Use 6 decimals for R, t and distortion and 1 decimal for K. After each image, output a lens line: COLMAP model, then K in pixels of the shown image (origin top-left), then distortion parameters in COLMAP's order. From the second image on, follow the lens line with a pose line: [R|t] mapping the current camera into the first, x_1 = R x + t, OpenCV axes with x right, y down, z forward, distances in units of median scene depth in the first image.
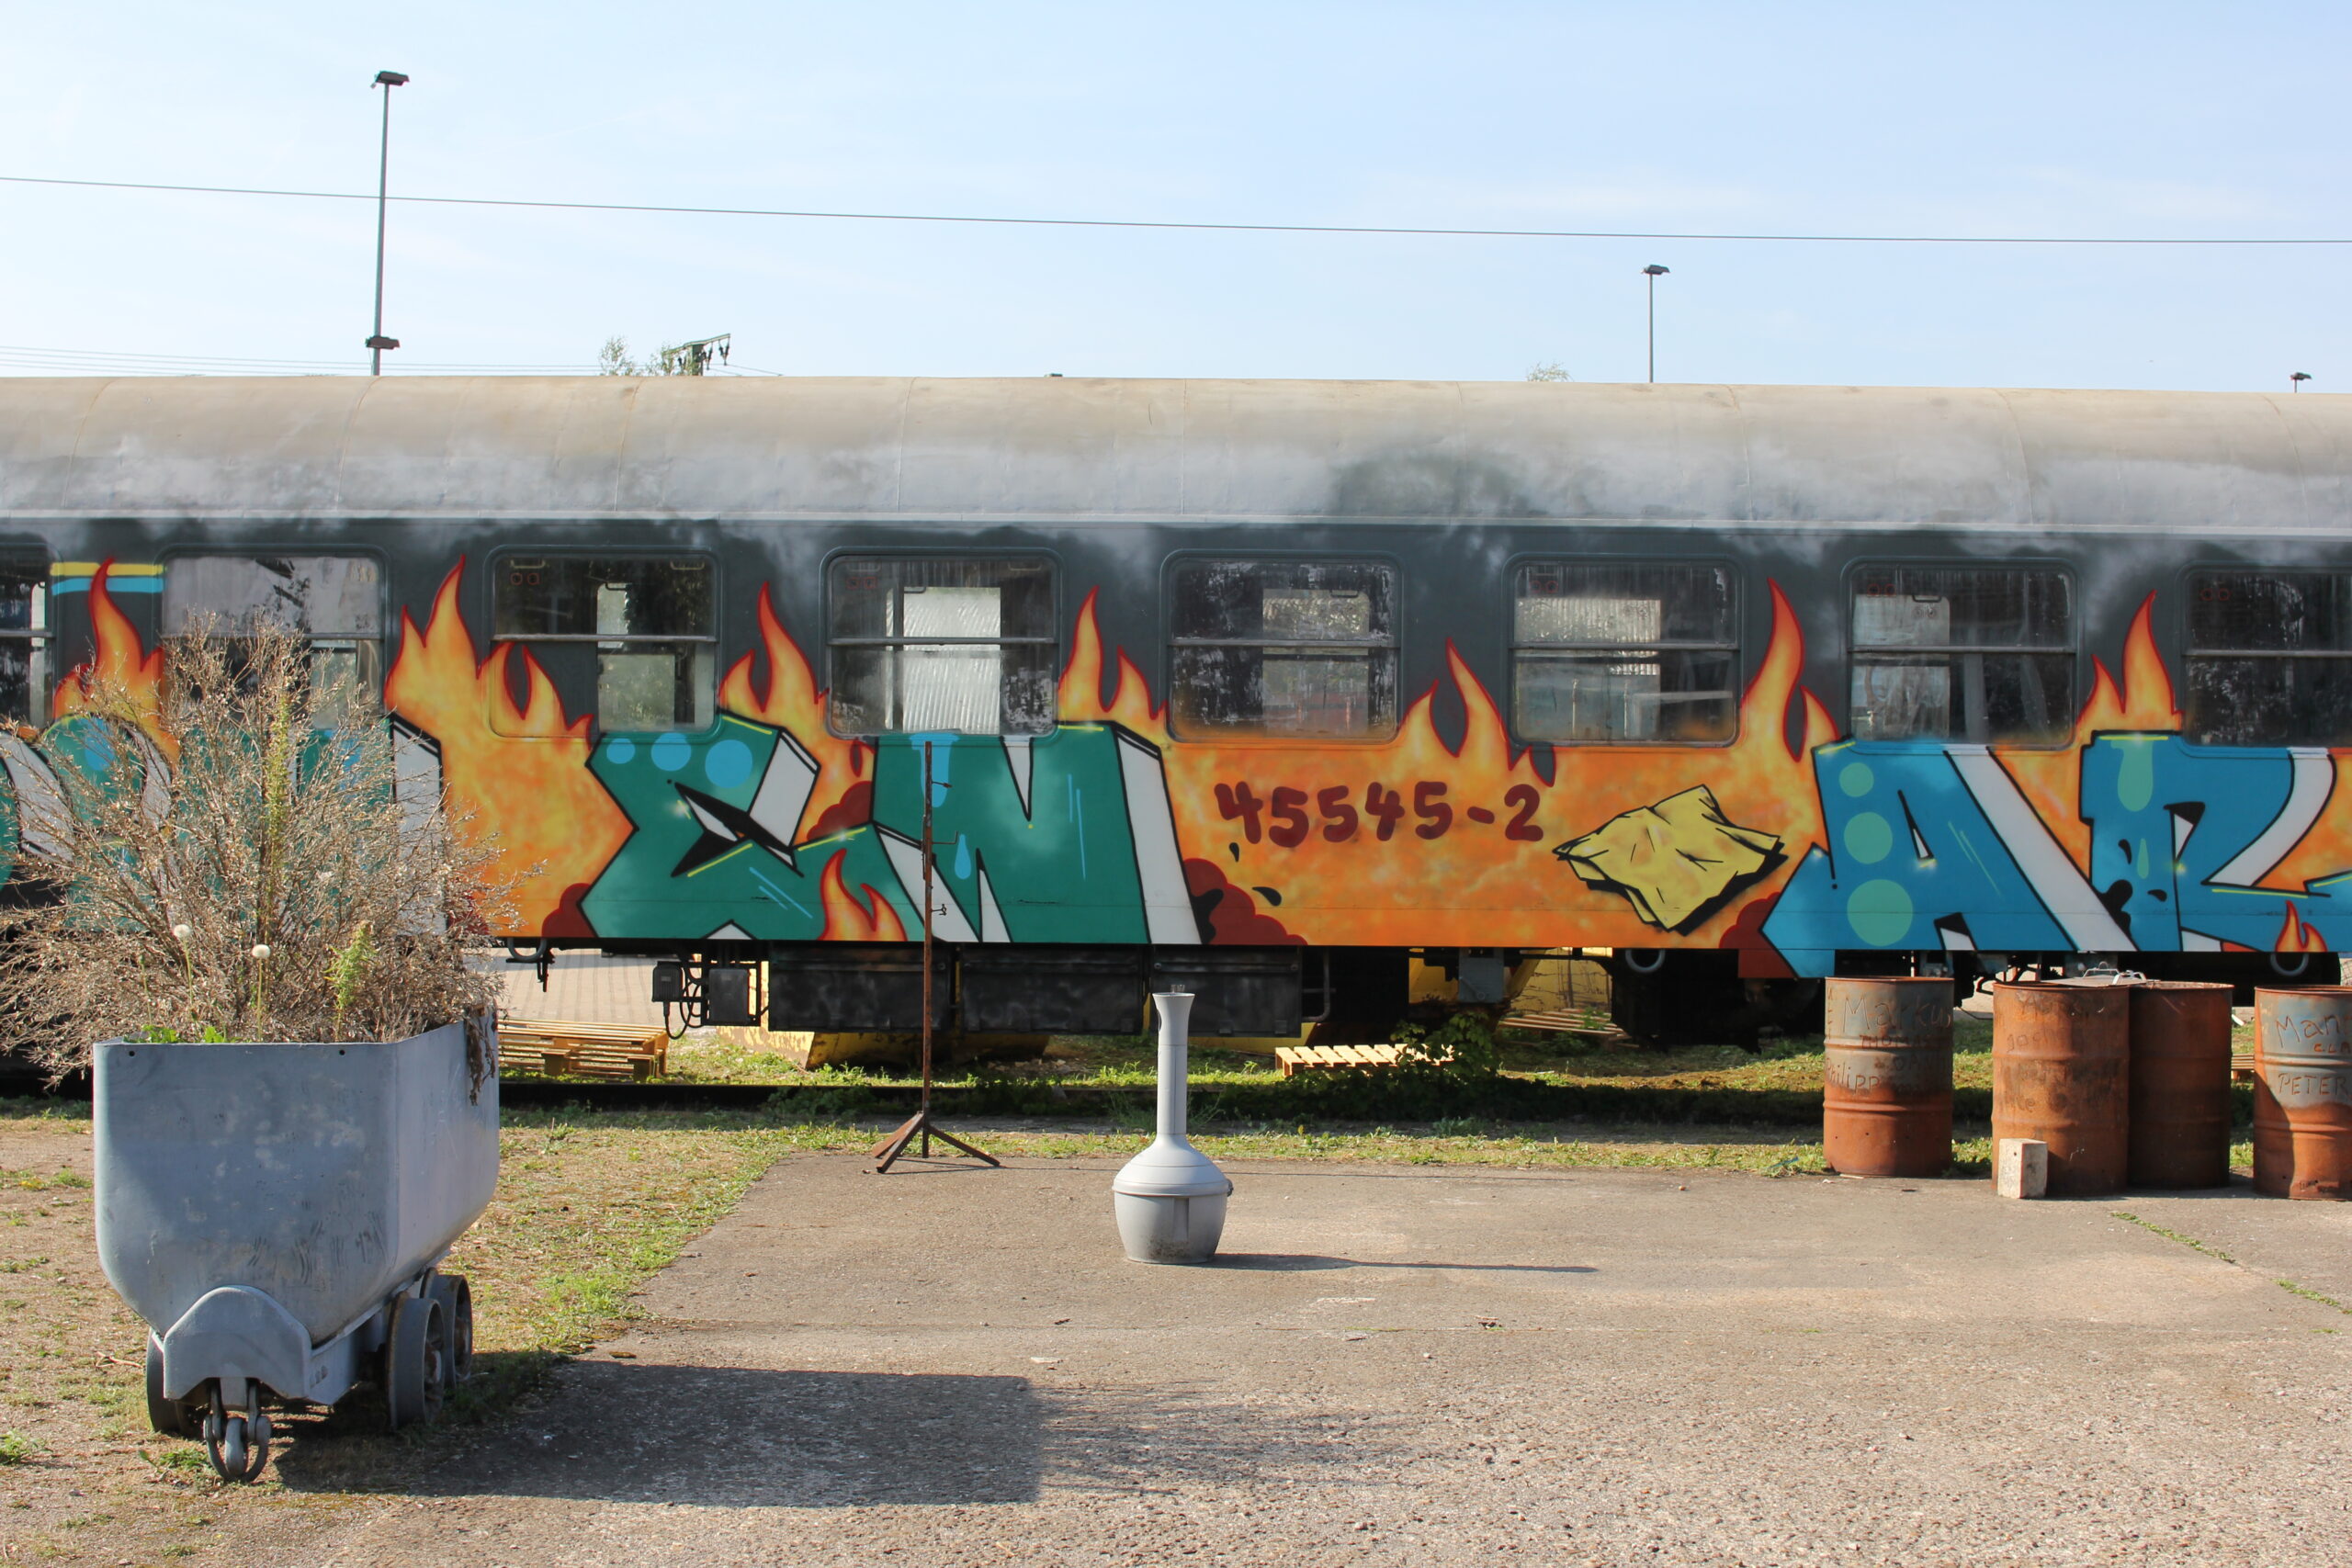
lens RADIAL K [[3077.2, 0, 1176.0], [0, 3077.2, 784.0], [0, 0, 1]] dist [-0.128769, 0.033915]
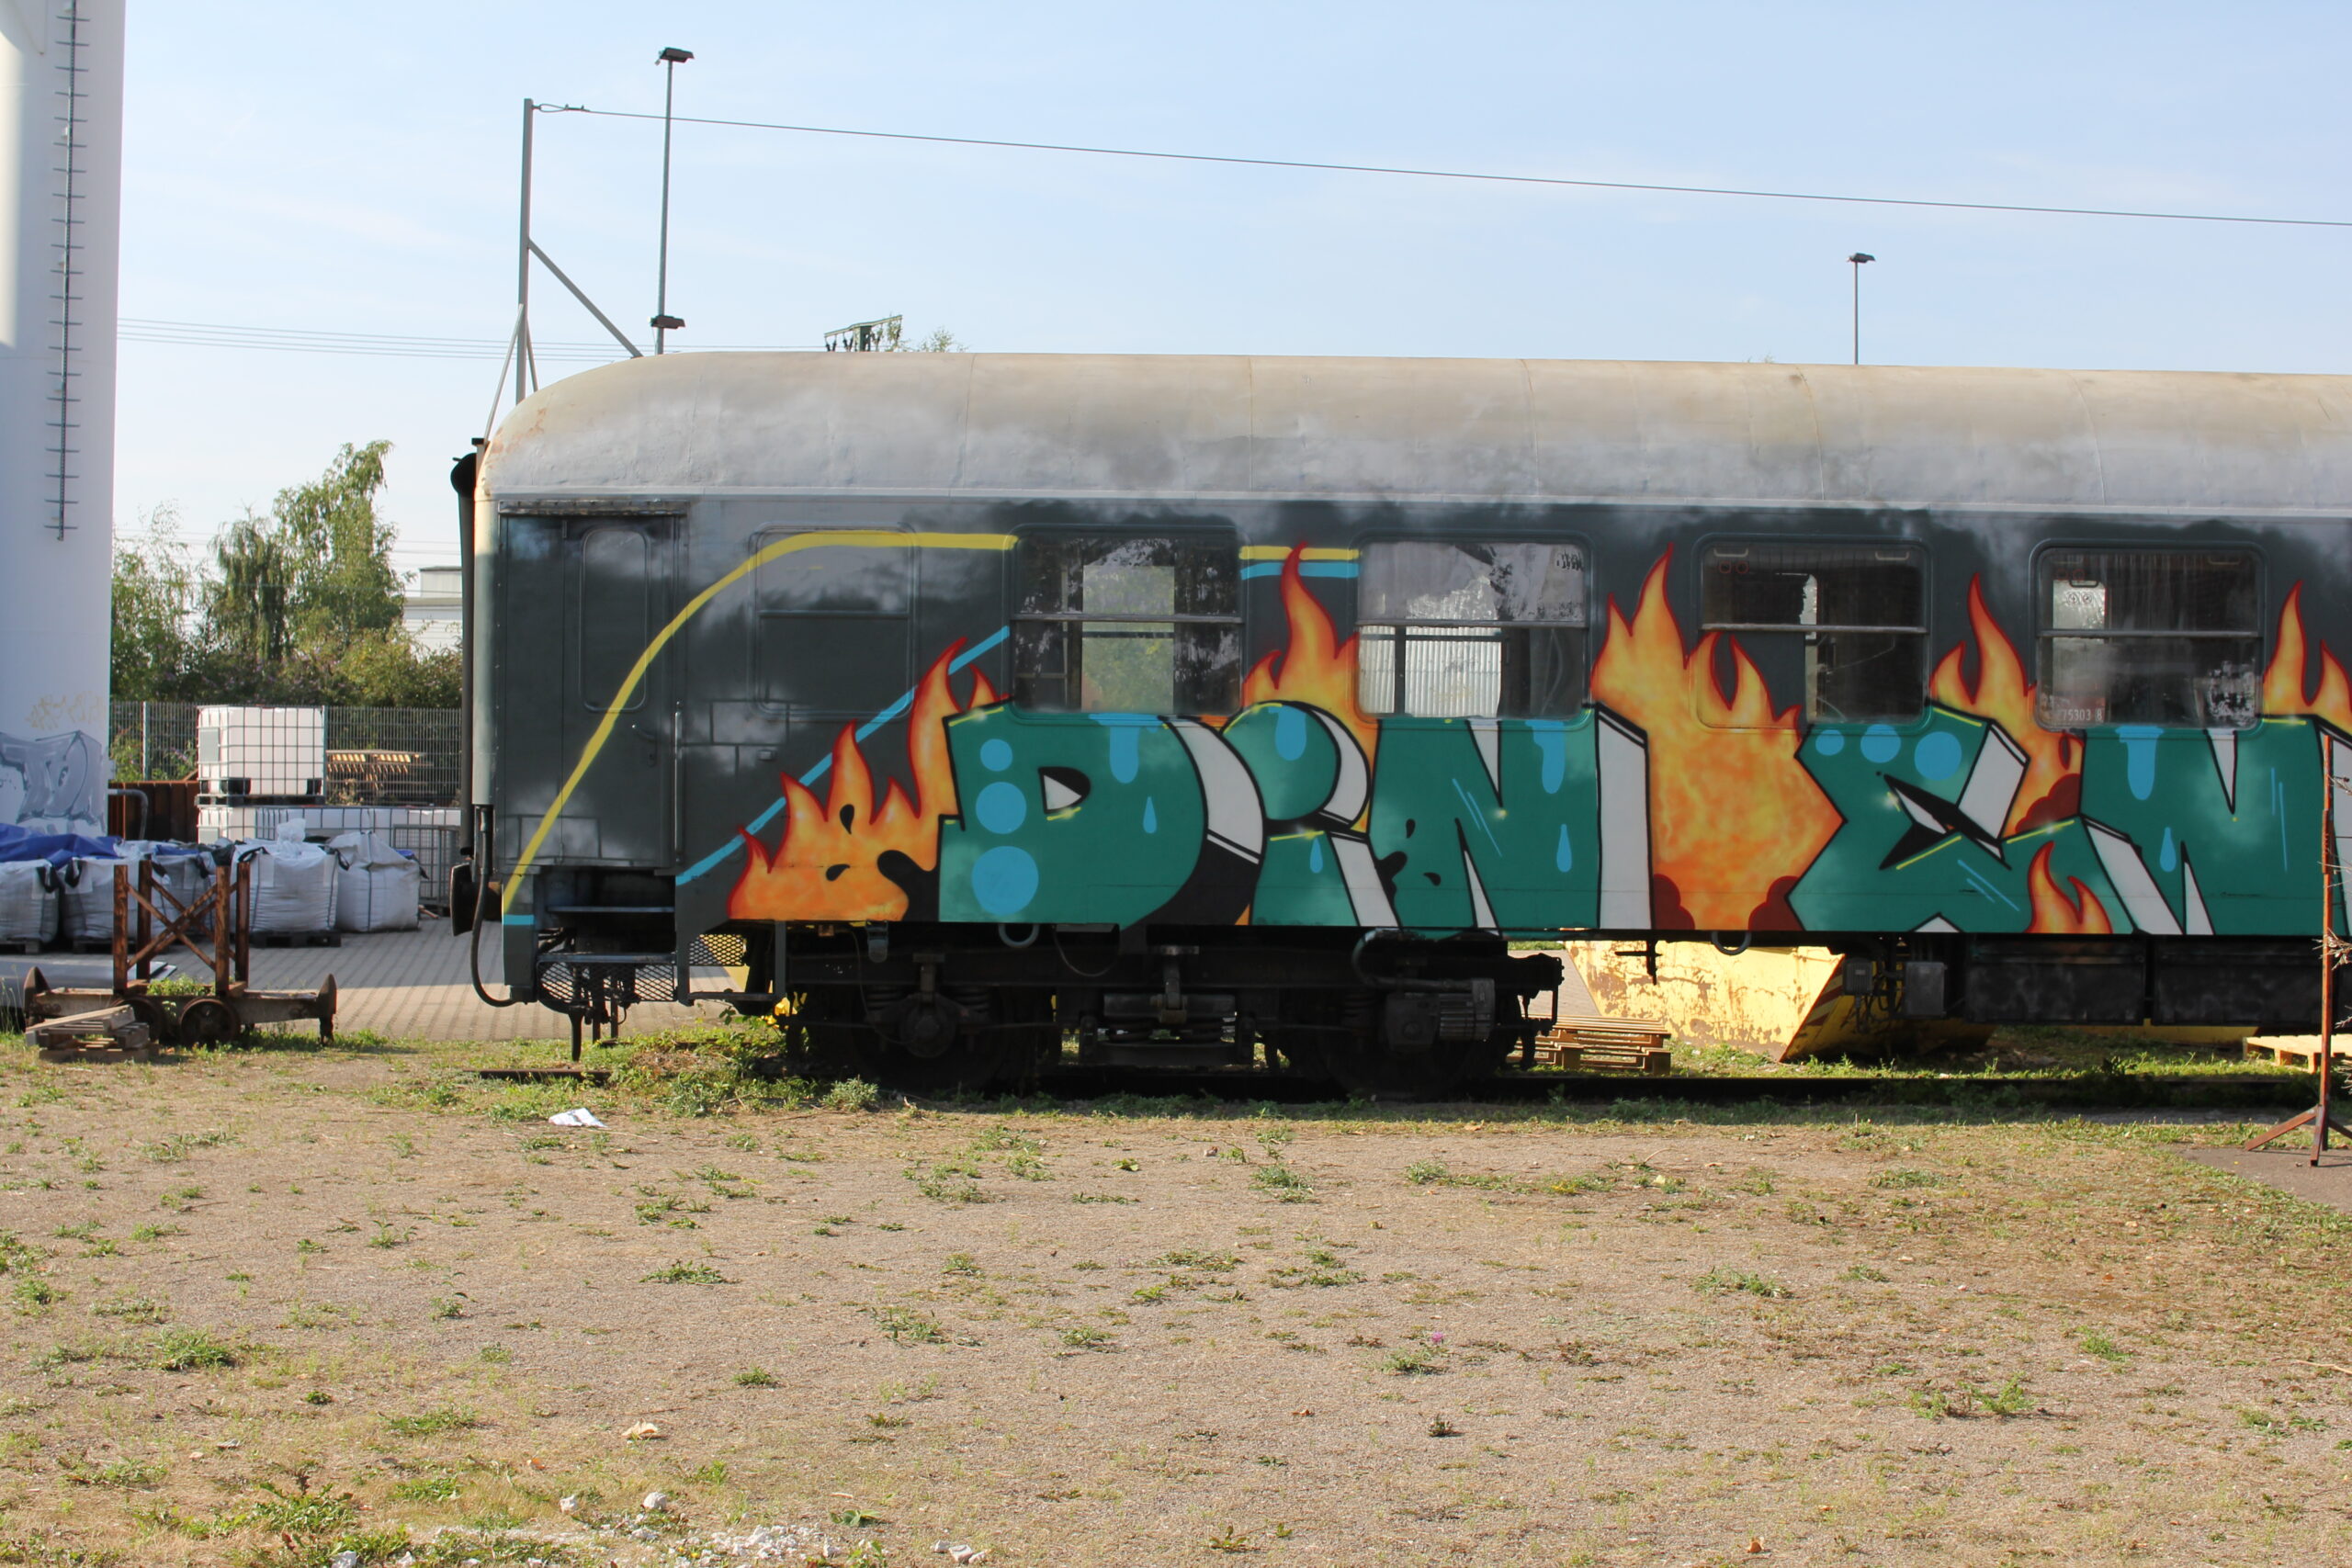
lens RADIAL K [[3077.2, 0, 1176.0], [0, 3077.2, 784.0], [0, 0, 1]] dist [-0.128769, 0.033915]
pose [[0.999973, 0.002824, 0.006791, -0.399080], [-0.002860, 0.999981, 0.005377, -0.002053], [-0.006775, -0.005396, 0.999962, 0.012604]]
